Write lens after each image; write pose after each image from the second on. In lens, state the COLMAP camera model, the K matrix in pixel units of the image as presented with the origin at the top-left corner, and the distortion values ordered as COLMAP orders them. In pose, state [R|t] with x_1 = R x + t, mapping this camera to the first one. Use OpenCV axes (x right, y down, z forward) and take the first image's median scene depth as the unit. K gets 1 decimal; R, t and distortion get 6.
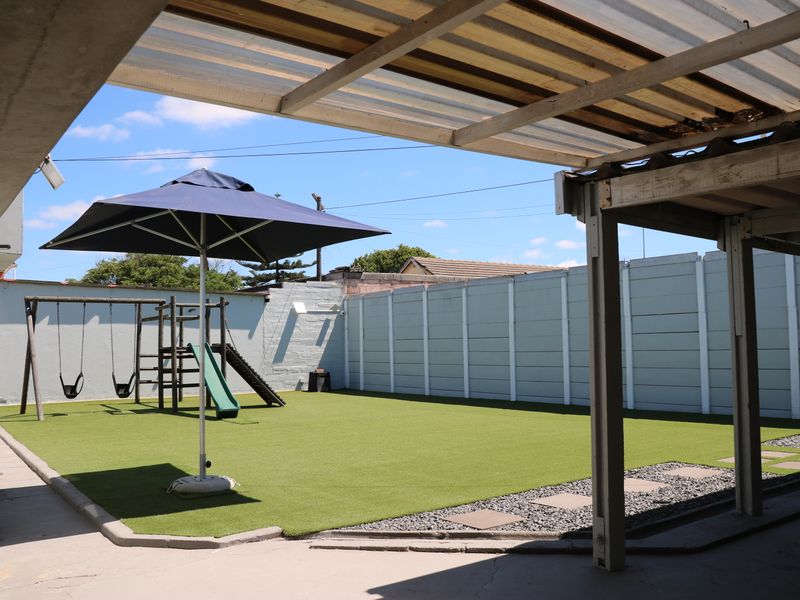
lens RADIAL K [[752.2, 0, 400.0], [0, 752.2, 300.0], [0, 0, 1]] dist [-0.310042, 0.399826]
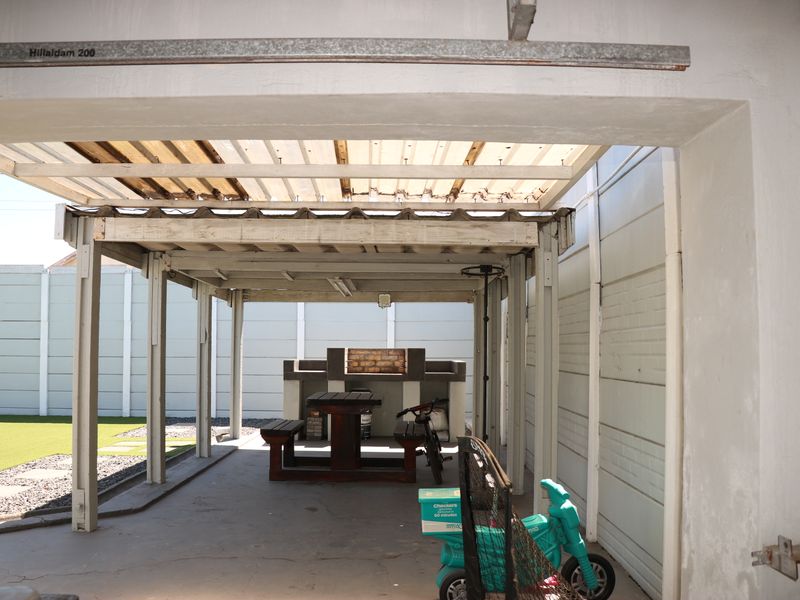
lens RADIAL K [[648.4, 0, 400.0], [0, 648.4, 300.0], [0, 0, 1]] dist [-0.005642, -0.002966]
pose [[0.602510, 0.082787, 0.793806, -0.278955], [-0.067784, 0.996320, -0.052459, 0.000892], [-0.795228, -0.022201, 0.605904, -0.088662]]
